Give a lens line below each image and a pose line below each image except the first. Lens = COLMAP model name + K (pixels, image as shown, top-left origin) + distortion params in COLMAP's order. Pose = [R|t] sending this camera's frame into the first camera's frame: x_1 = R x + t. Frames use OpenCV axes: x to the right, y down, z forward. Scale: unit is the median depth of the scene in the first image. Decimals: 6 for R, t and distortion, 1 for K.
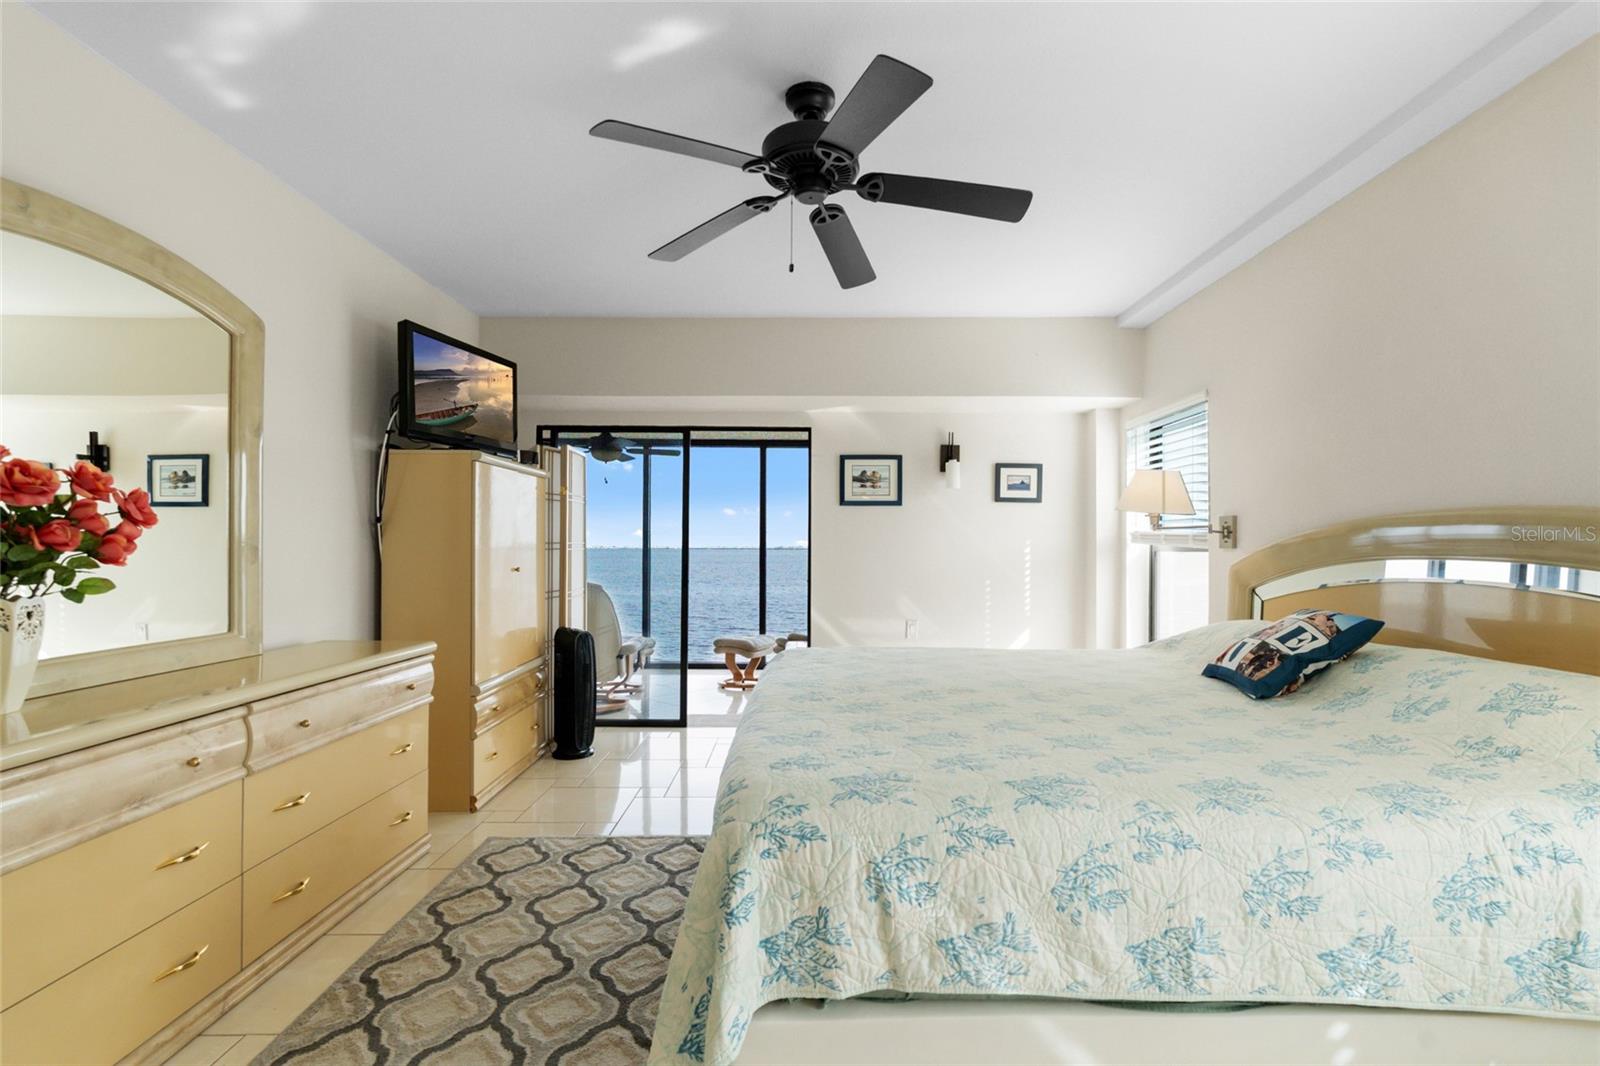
lens RADIAL K [[709.3, 0, 805.5], [0, 709.3, 541.6], [0, 0, 1]] dist [-0.002680, 0.001075]
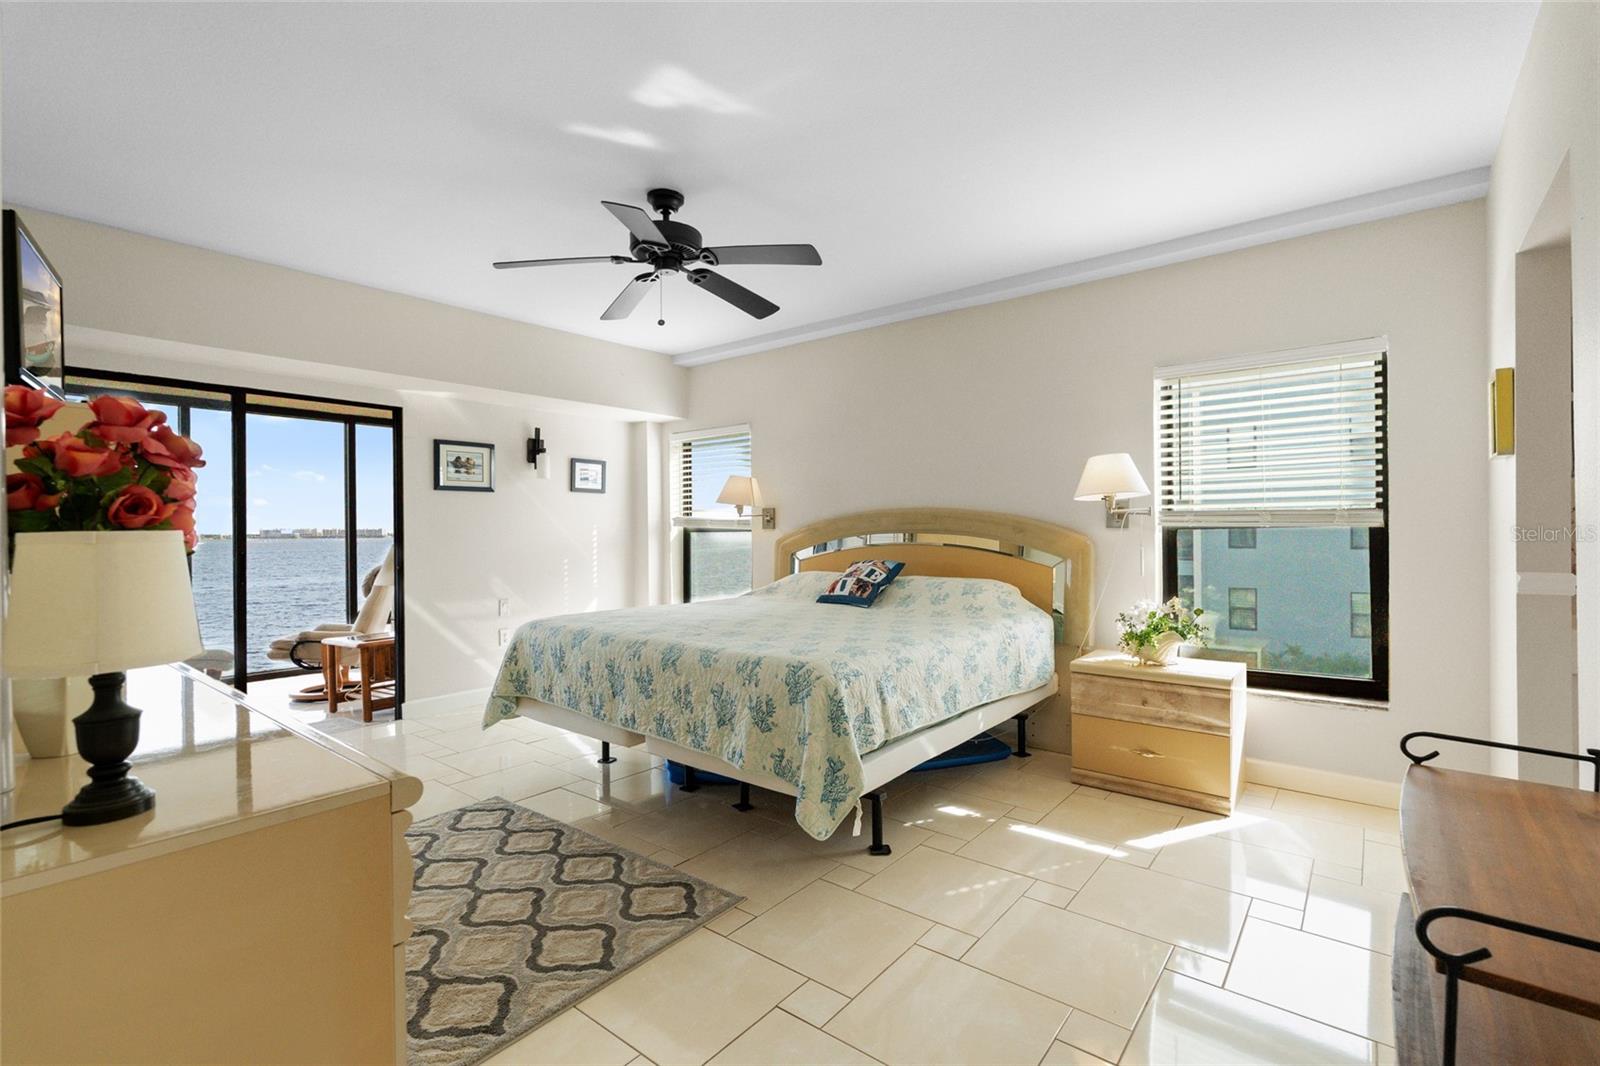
lens RADIAL K [[709.3, 0, 801.8], [0, 709.3, 531.5], [0, 0, 1]] dist [-0.002680, 0.001075]
pose [[0.637506, -0.008663, 0.770397, -0.663509], [0.003841, 0.999960, 0.008066, 0.002704], [-0.770436, -0.002183, 0.637514, -0.052221]]
